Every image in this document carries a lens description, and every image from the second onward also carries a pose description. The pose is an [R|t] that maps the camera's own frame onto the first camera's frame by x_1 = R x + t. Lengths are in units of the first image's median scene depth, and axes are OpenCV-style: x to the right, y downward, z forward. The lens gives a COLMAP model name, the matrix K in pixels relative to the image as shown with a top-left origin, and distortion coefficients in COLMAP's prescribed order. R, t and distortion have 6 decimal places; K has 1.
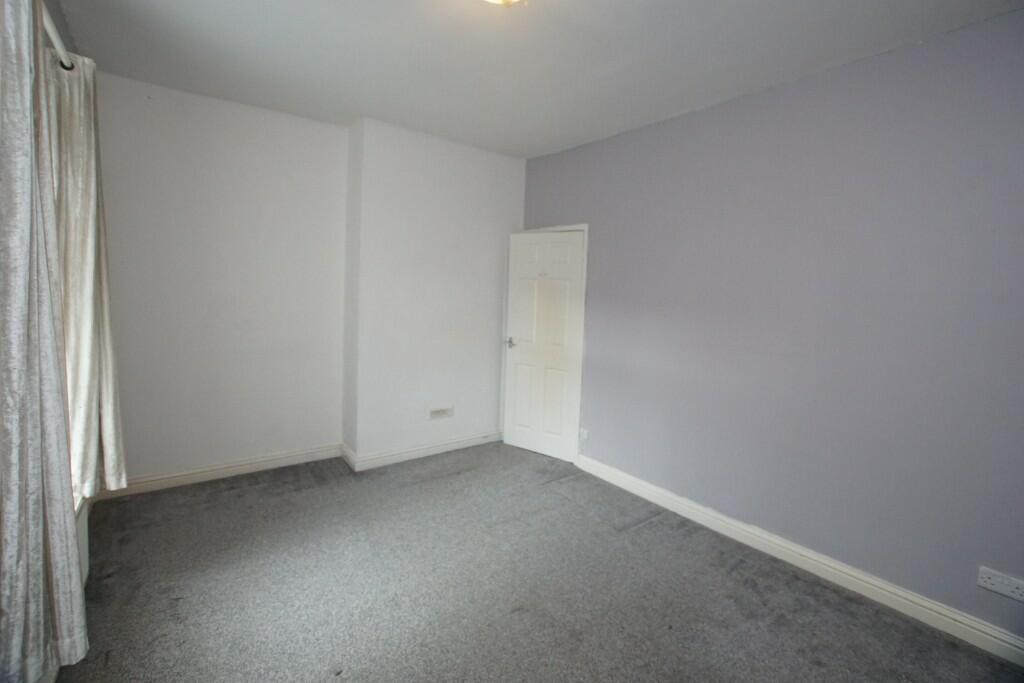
lens RADIAL K [[453.3, 0, 513.3], [0, 453.3, 308.4], [0, 0, 1]] dist [-0.027581, 0.000035]
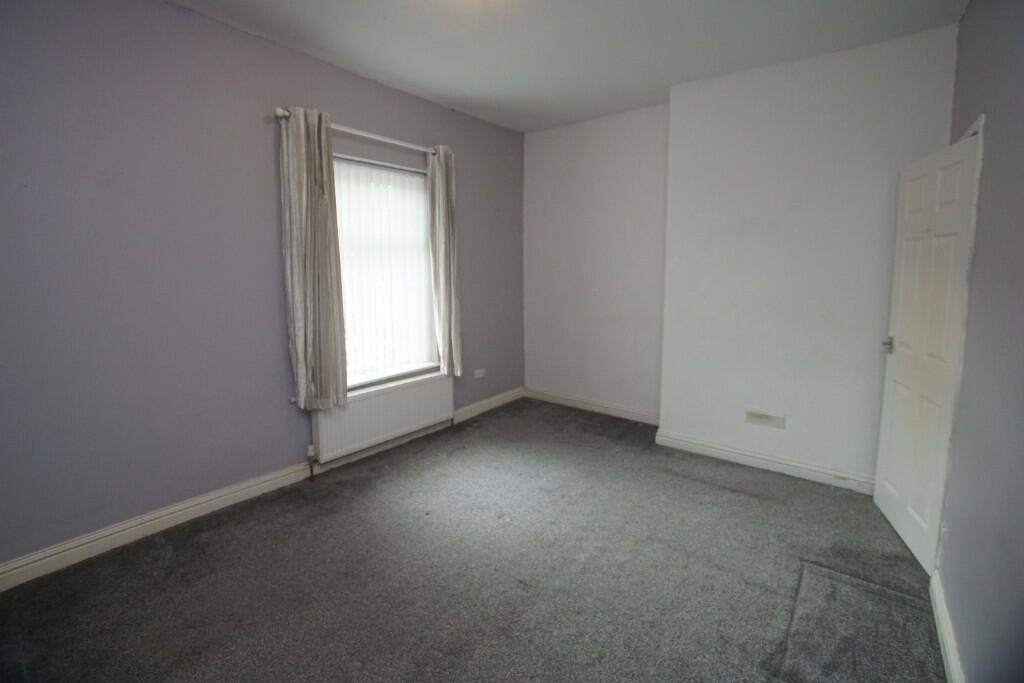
lens RADIAL K [[453.3, 0, 513.3], [0, 453.3, 308.4], [0, 0, 1]] dist [-0.027581, 0.000035]
pose [[0.245207, 0.063093, -0.967416, 0.533210], [-0.034085, 0.997824, 0.056437, 0.010347], [0.968871, 0.019135, 0.246824, 0.421438]]
